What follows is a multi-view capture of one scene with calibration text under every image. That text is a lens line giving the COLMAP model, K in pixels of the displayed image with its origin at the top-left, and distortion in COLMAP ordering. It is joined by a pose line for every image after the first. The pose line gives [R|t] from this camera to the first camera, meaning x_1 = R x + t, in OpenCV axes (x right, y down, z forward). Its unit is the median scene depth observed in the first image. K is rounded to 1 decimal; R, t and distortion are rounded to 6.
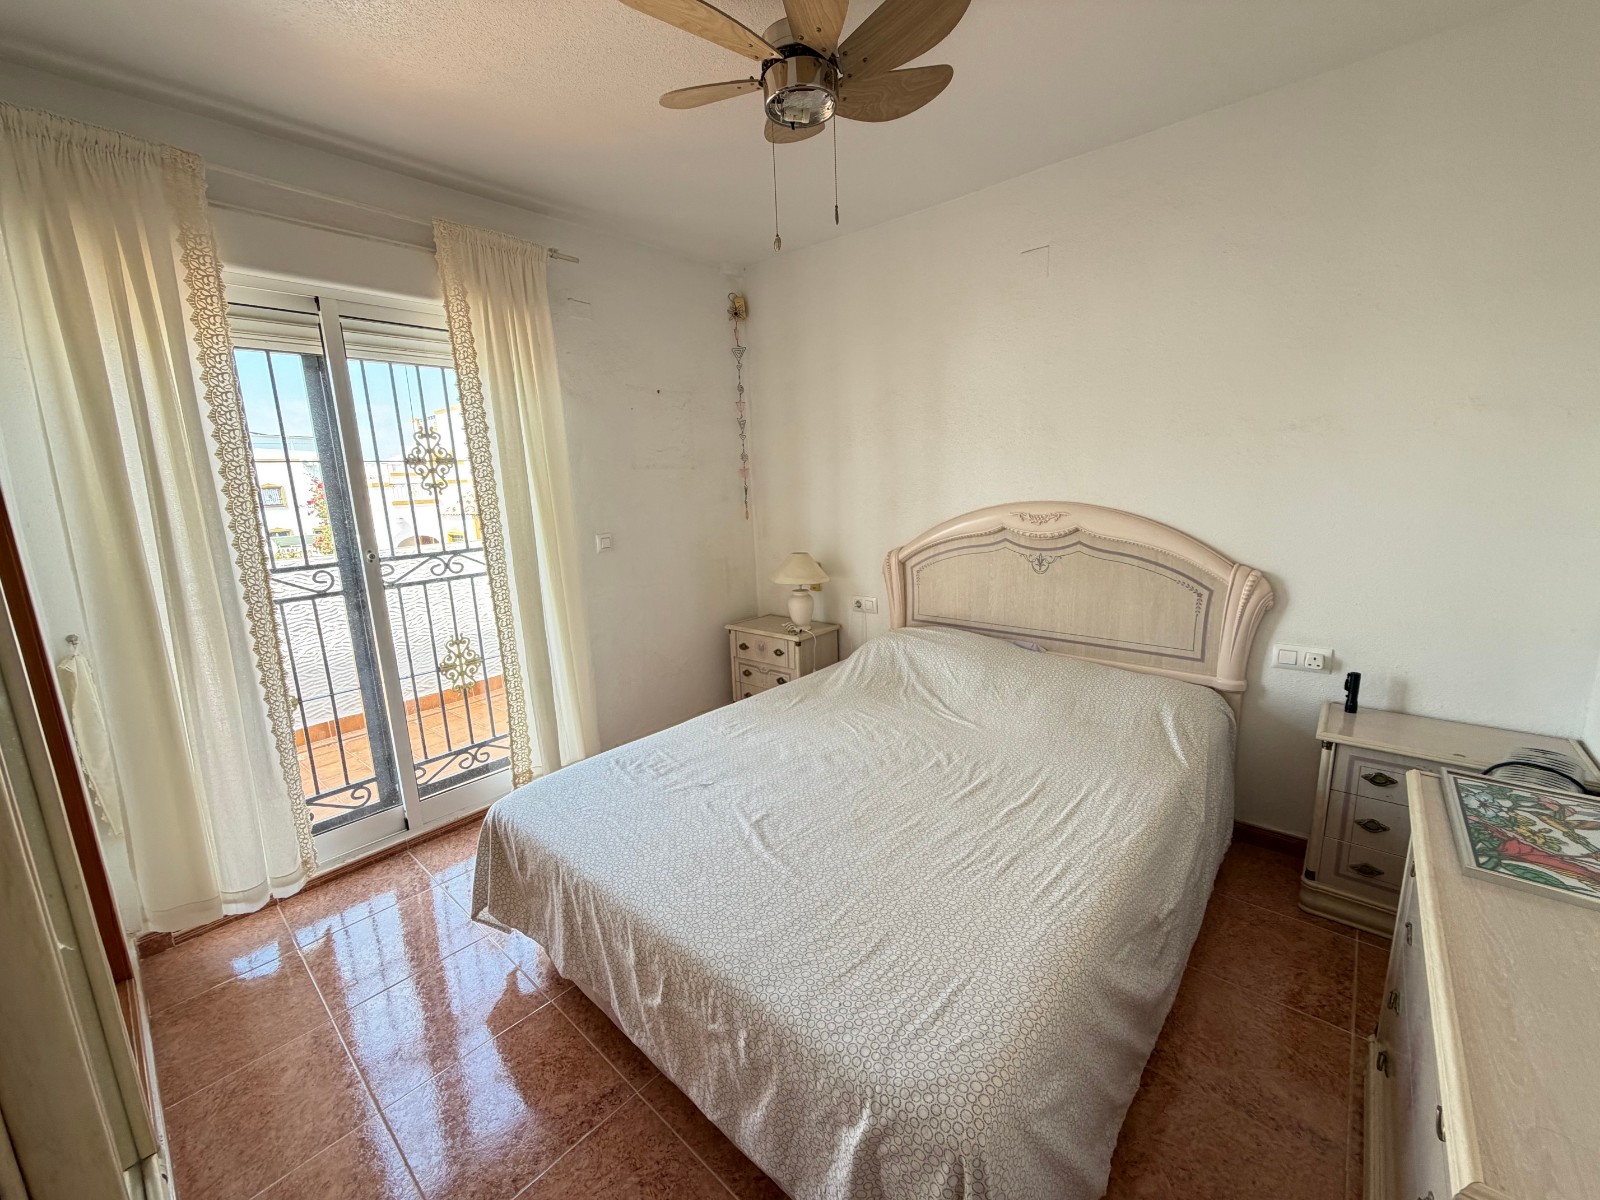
lens RADIAL K [[633.1, 0, 796.2], [0, 633.1, 600.0], [0, 0, 1]] dist [-0.006896, 0.002155]
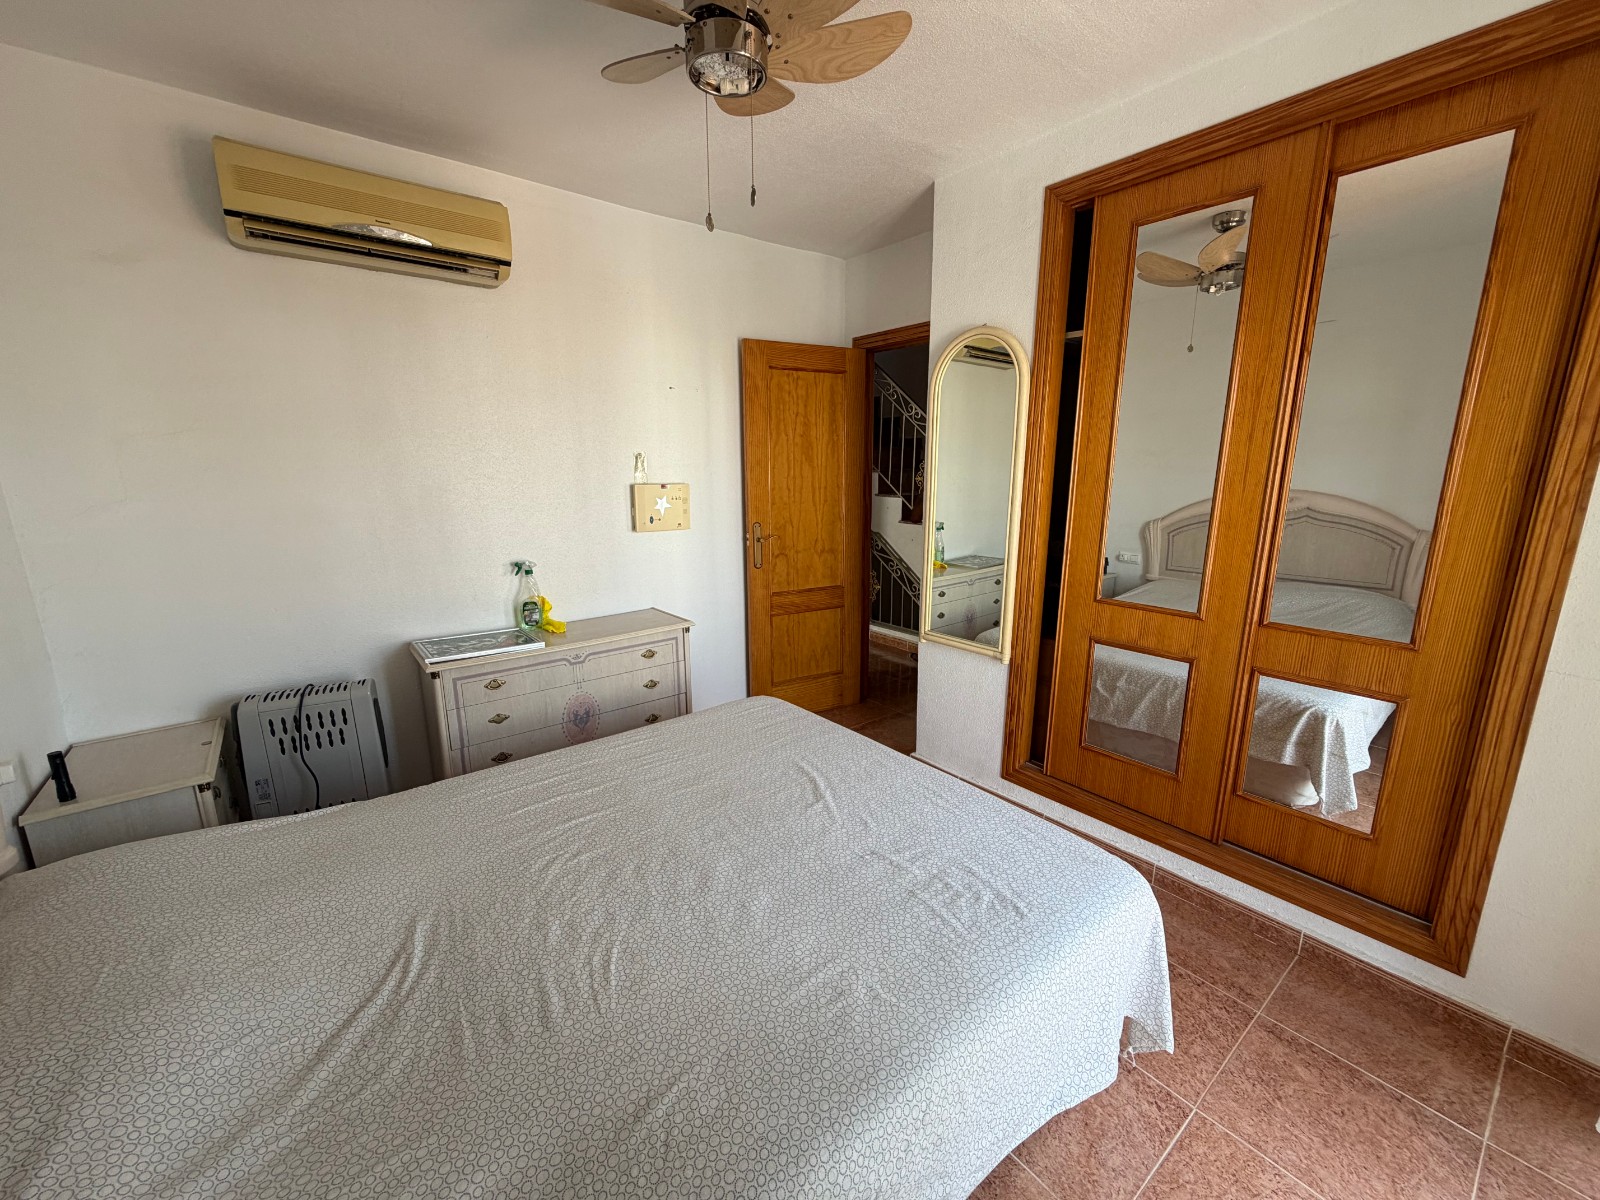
lens RADIAL K [[633.1, 0, 796.2], [0, 633.1, 600.0], [0, 0, 1]] dist [-0.006896, 0.002155]
pose [[-0.982756, 0.002493, 0.184890, -0.184362], [0.073699, 0.922334, 0.379300, -0.301069], [-0.169585, 0.386386, -0.906613, 1.520971]]
